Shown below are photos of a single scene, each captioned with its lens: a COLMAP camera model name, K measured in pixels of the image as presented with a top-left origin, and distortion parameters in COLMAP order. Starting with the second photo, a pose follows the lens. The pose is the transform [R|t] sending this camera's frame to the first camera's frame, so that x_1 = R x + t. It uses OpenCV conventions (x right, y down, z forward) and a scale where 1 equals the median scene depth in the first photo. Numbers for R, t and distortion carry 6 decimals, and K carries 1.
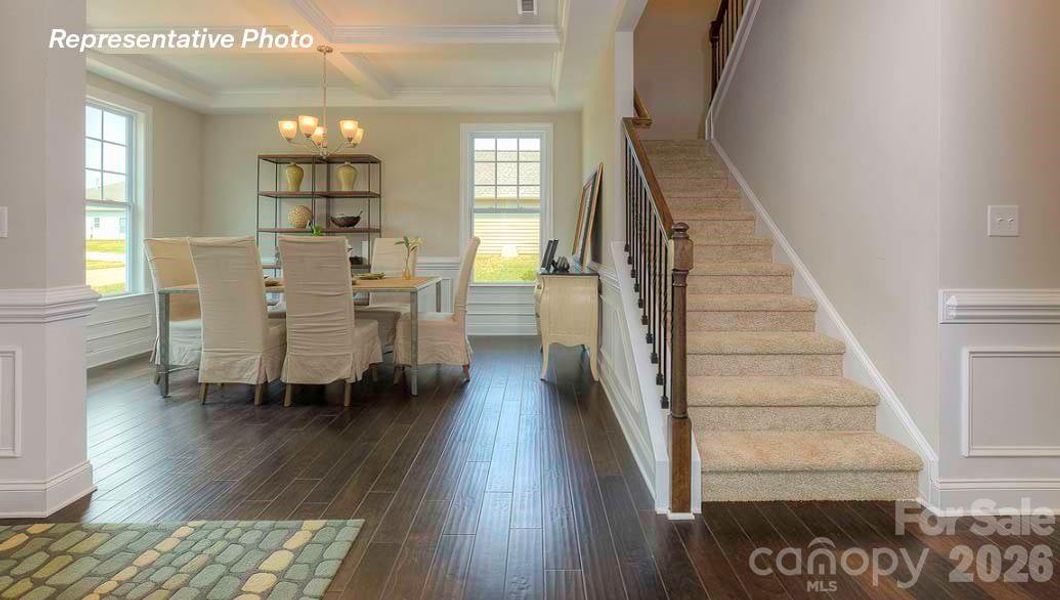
lens RADIAL K [[482.8, 0, 535.5], [0, 482.8, 241.9], [0, 0, 1]] dist [-0.002740, 0.000180]
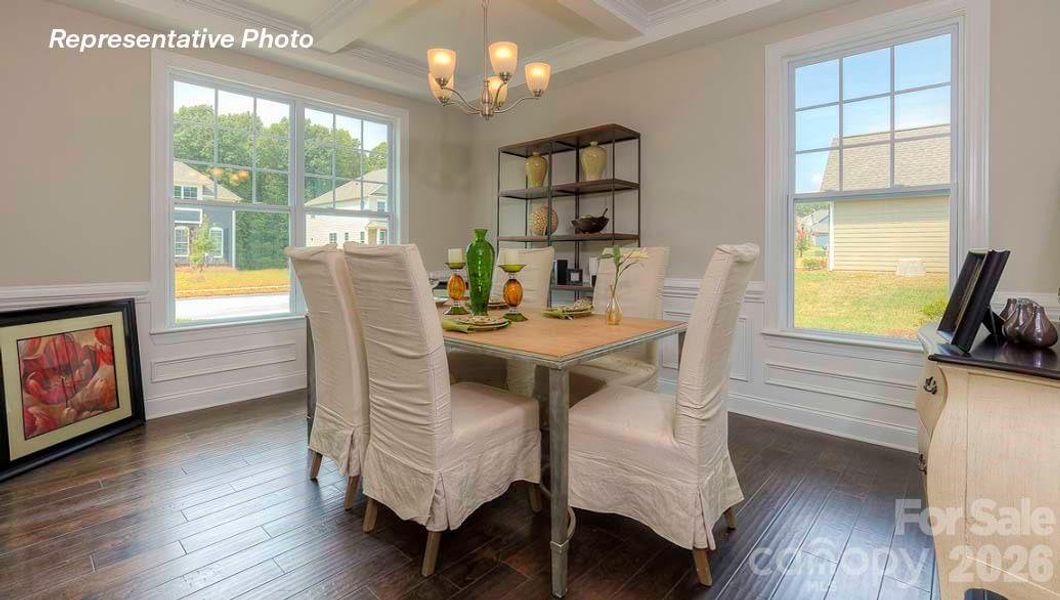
lens RADIAL K [[478.3, 0, 538.5], [0, 478.3, 253.6], [0, 0, 1]] dist [-0.000857, 0.000049]
pose [[0.748708, 0.004775, -0.662882, 0.021453], [-0.004207, 0.999988, 0.002453, -0.002234], [0.662886, 0.000952, 0.748720, 0.490244]]
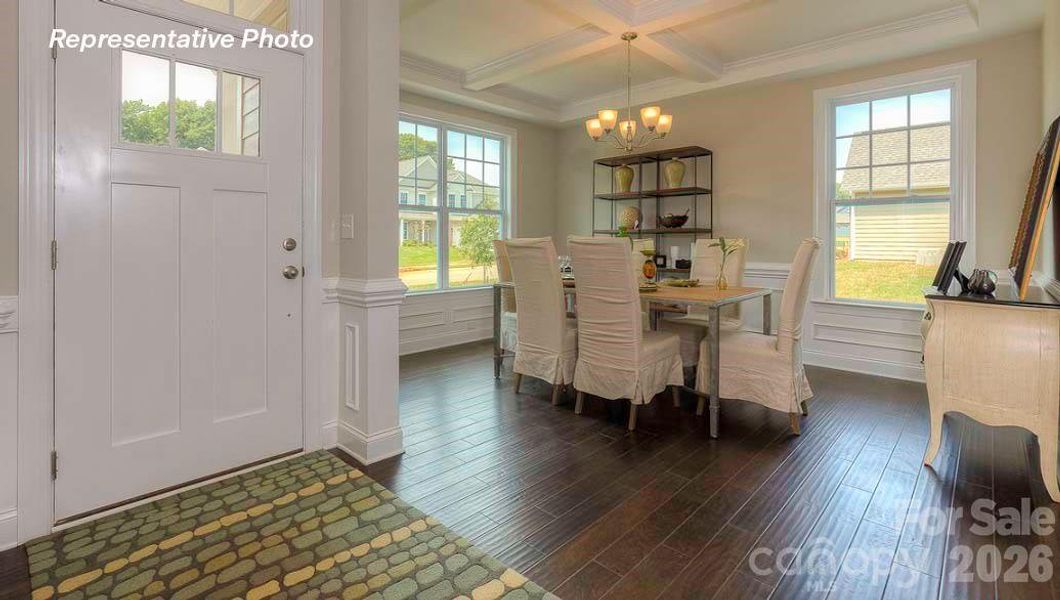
lens RADIAL K [[482.8, 0, 535.5], [0, 482.8, 241.9], [0, 0, 1]] dist [-0.002740, 0.000180]
pose [[0.730267, 0.003608, -0.683153, 0.056425], [-0.005791, 0.999983, -0.000909, -0.000916], [0.683138, 0.004620, 0.730275, 0.165576]]
